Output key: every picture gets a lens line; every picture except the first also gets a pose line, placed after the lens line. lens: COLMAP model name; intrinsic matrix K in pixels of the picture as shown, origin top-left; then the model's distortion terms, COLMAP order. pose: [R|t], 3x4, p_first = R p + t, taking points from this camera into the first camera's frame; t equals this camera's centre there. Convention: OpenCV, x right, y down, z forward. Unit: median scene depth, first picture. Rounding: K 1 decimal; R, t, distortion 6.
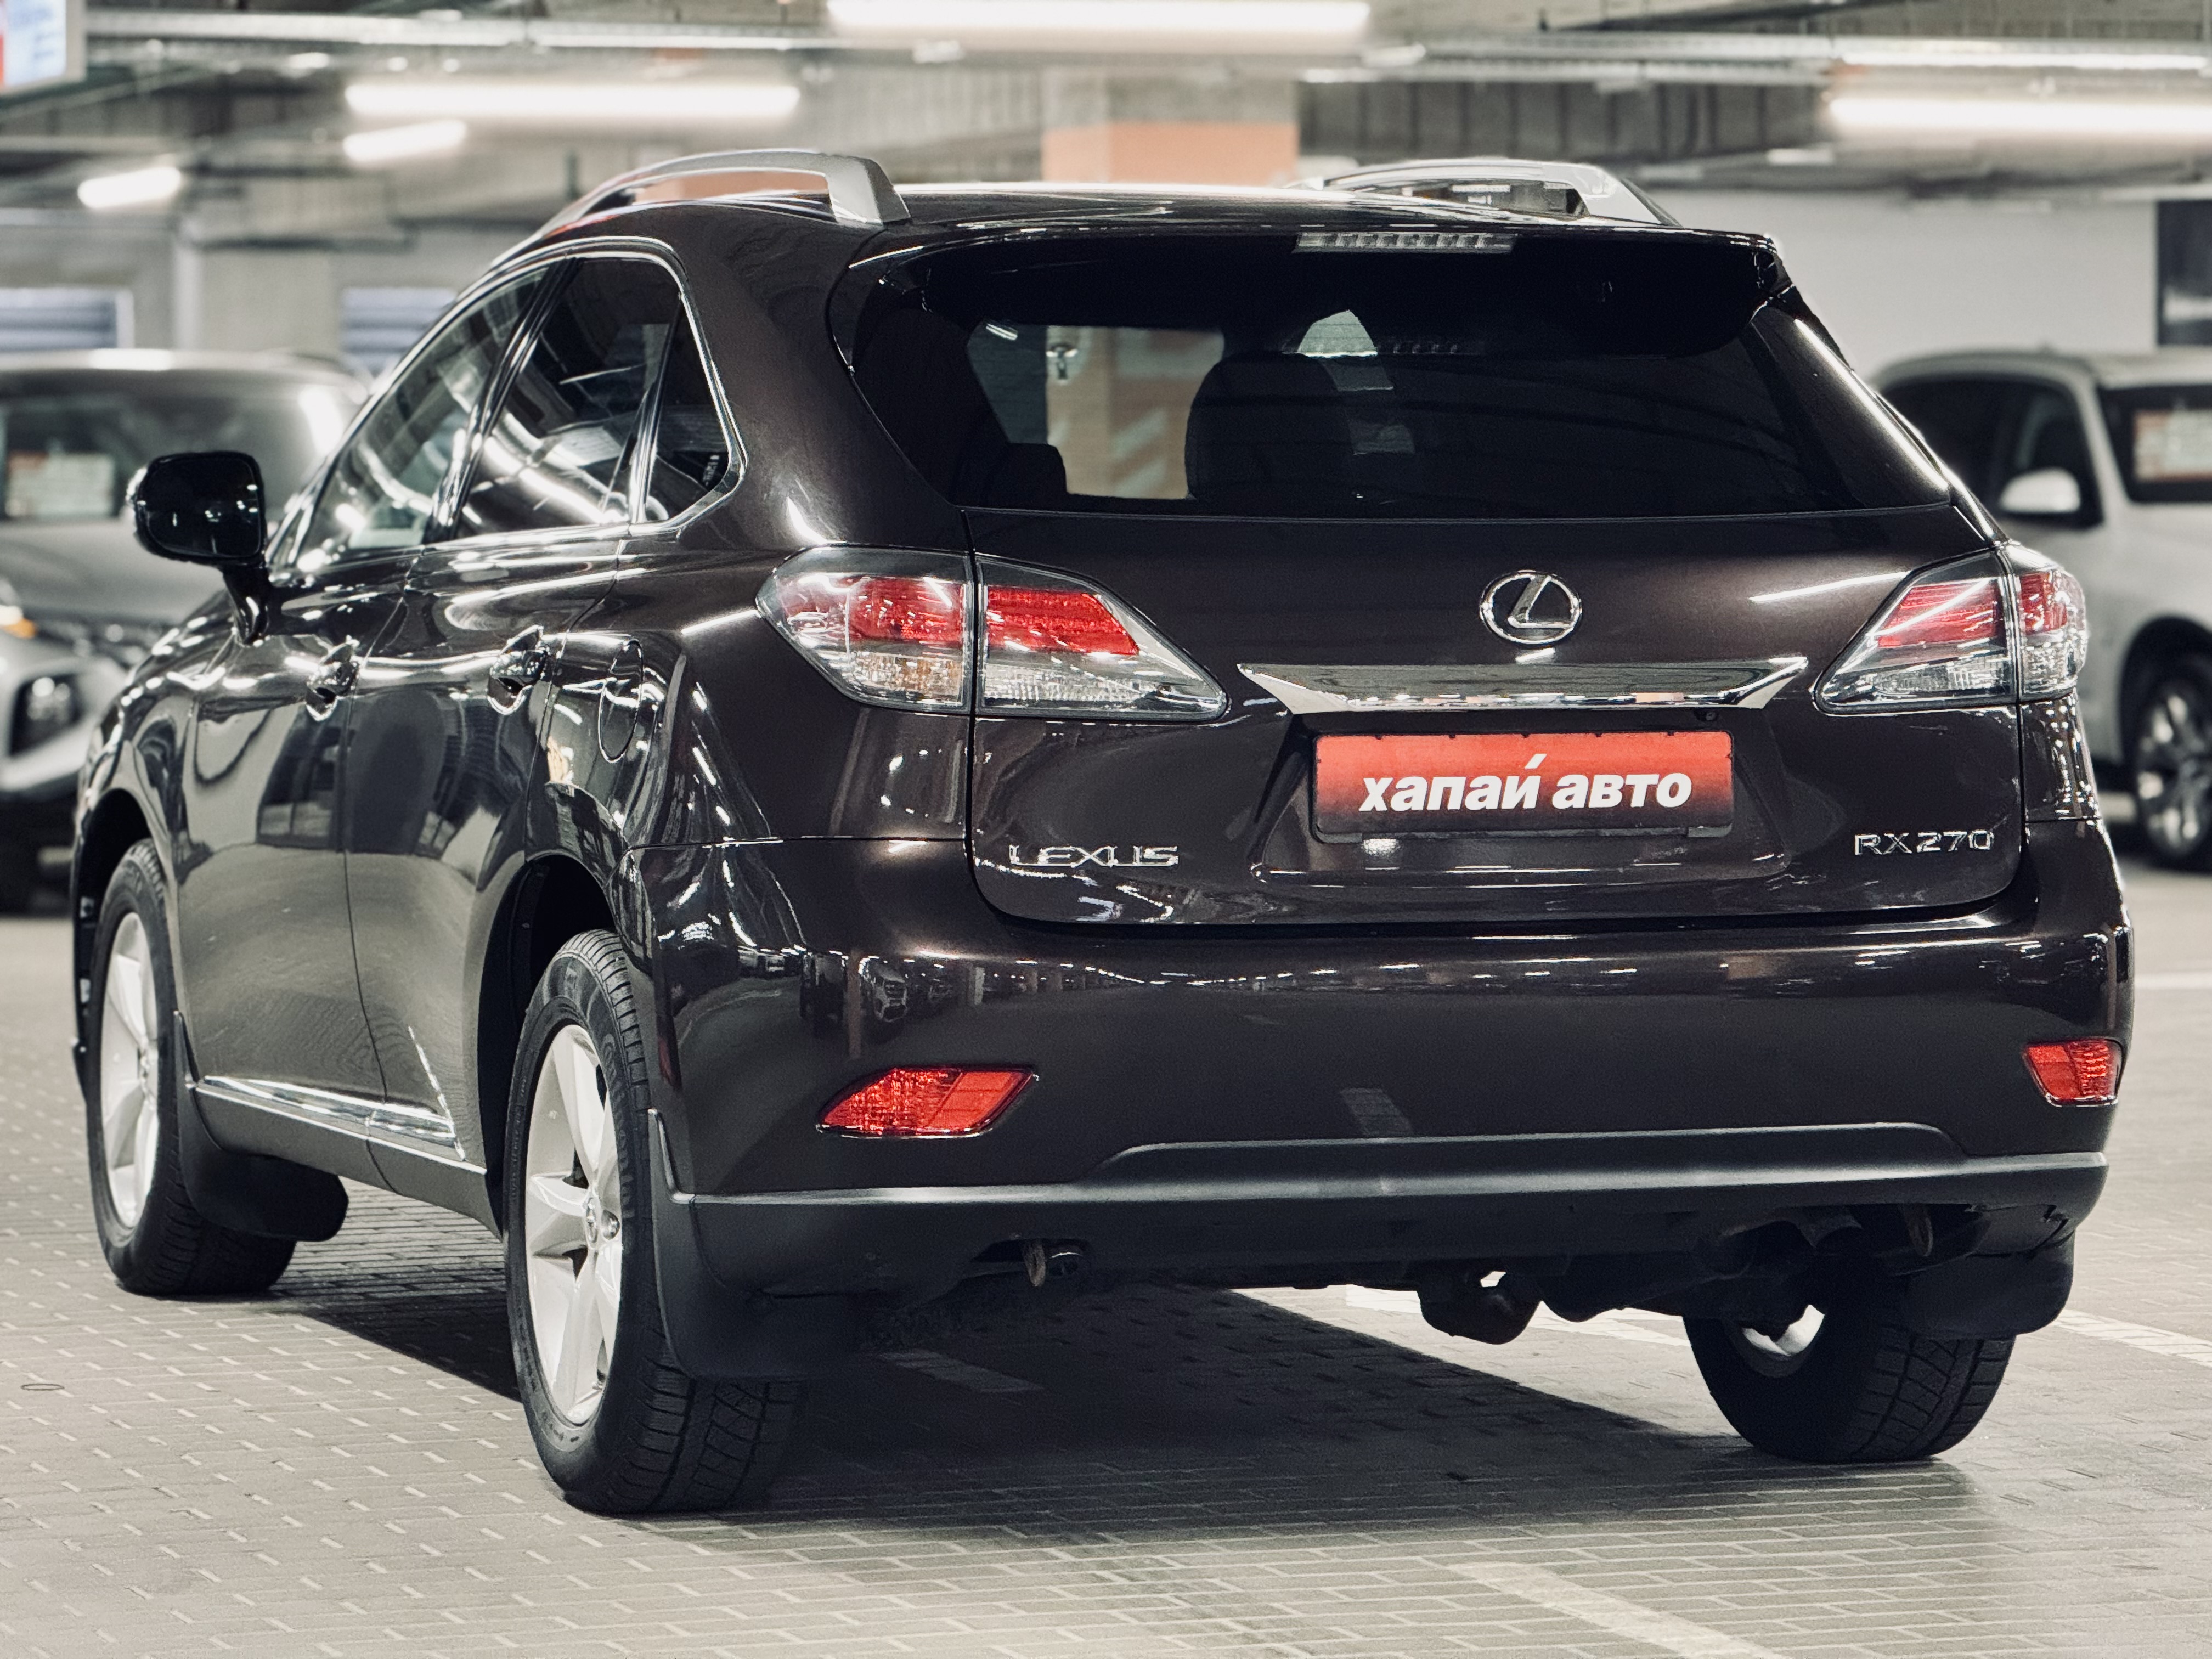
lens RADIAL K [[7870.8, 0, 1106.1], [0, 7870.8, 824.3], [0, 0, 1]] dist [0.019474, 0.000000]
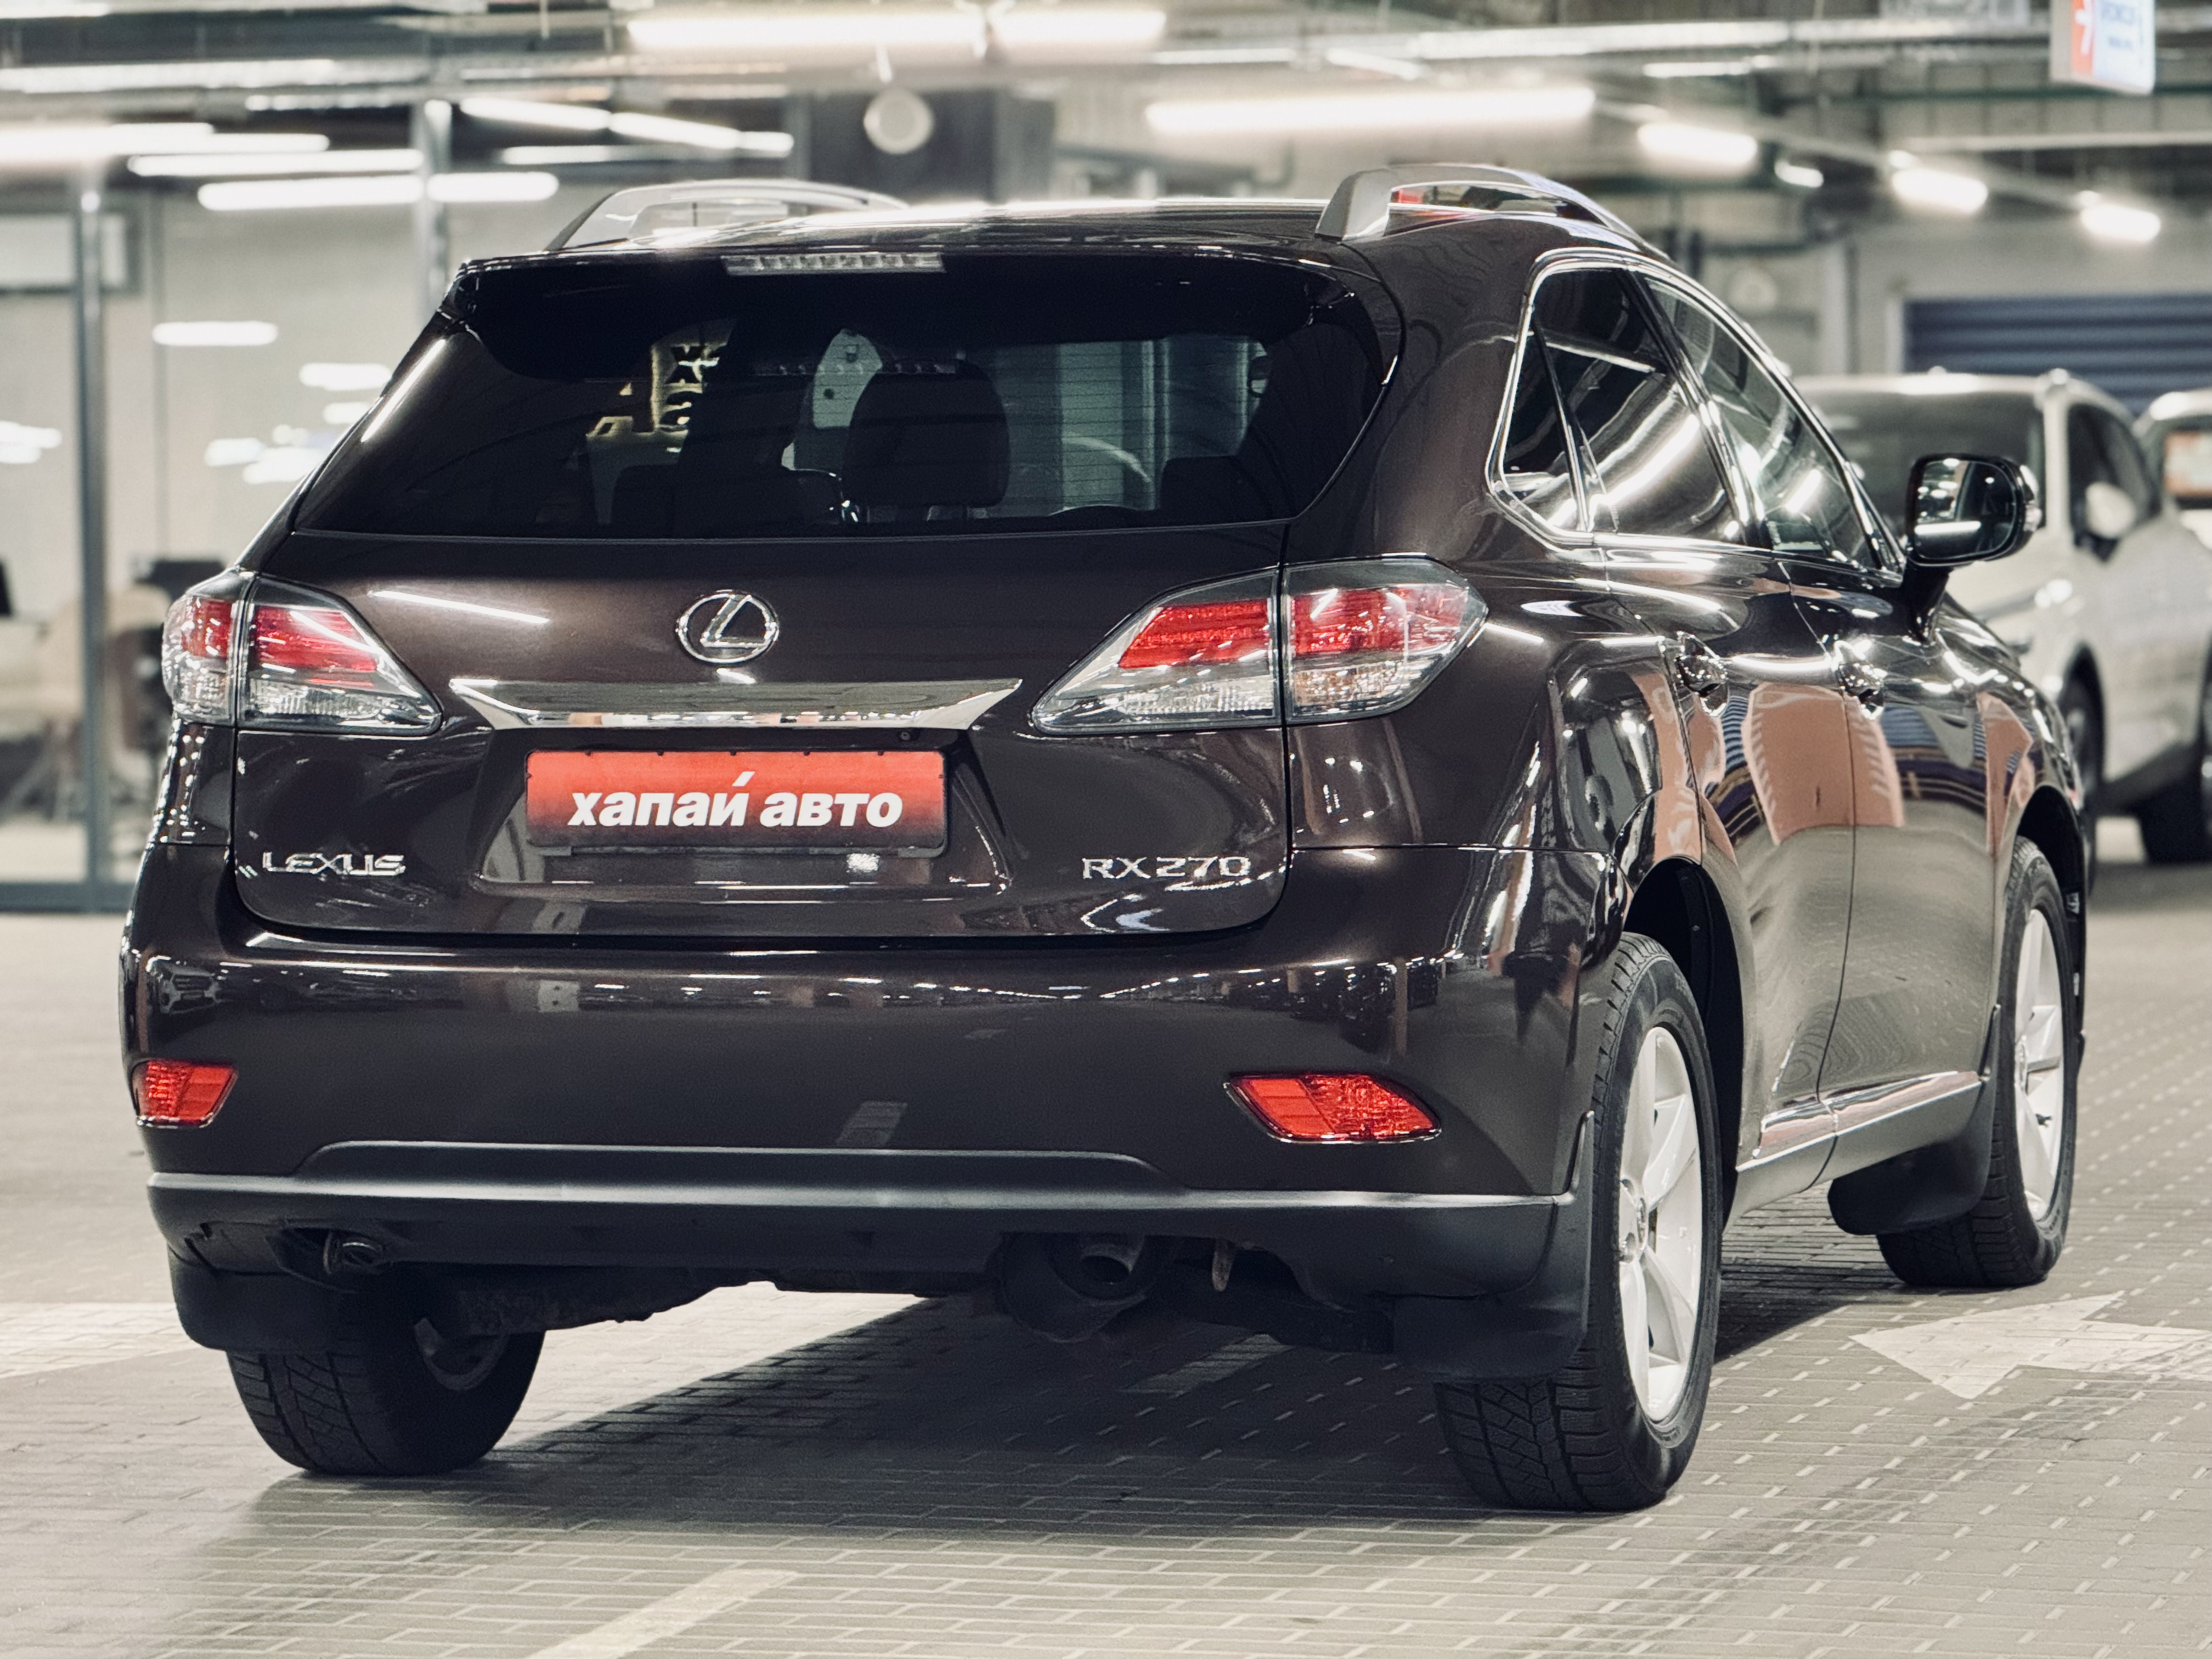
lens RADIAL K [[7870.8, 0, 1106.2], [0, 7870.8, 833.4], [0, 0, 1]] dist [0.019474, 0.000000]
pose [[0.738132, 0.016952, -0.674443, 0.770210], [-0.013958, 0.999854, 0.009854, -0.011646], [0.674512, 0.002140, 0.738261, 0.286061]]
